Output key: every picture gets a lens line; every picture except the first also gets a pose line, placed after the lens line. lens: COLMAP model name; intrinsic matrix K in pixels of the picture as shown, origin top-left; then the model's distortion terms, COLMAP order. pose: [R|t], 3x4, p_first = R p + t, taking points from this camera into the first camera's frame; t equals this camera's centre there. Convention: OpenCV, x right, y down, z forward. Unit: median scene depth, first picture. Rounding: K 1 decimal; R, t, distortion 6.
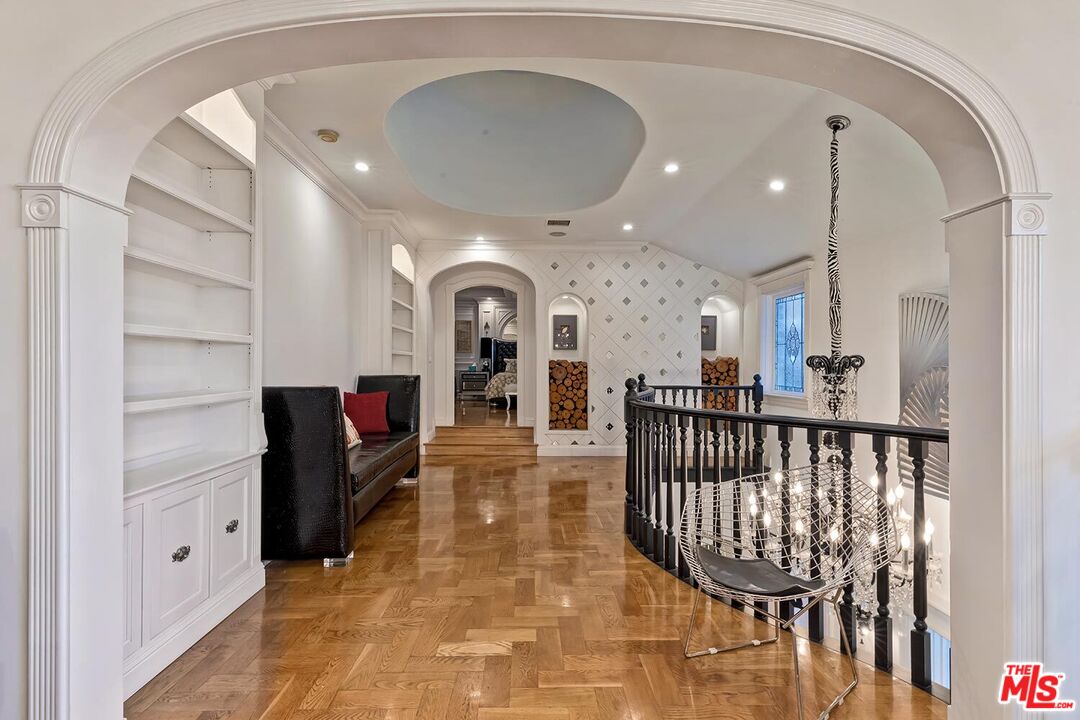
lens RADIAL K [[493.5, 0, 533.6], [0, 493.5, 359.4], [0, 0, 1]] dist [0.000560, -0.000231]
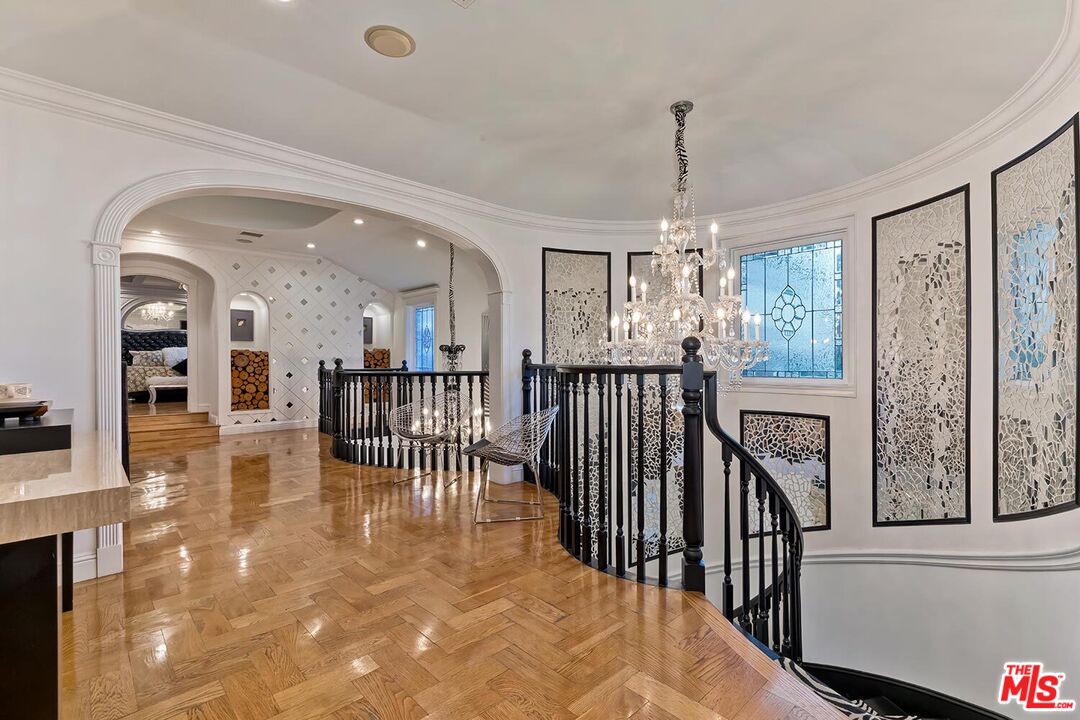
lens RADIAL K [[493.5, 0, 535.8], [0, 493.5, 358.7], [0, 0, 1]] dist [0.000560, -0.000231]
pose [[0.747117, -0.002935, 0.664686, -0.198689], [0.000238, 0.999991, 0.004148, 0.018044], [-0.664693, -0.002941, 0.747111, -0.305208]]
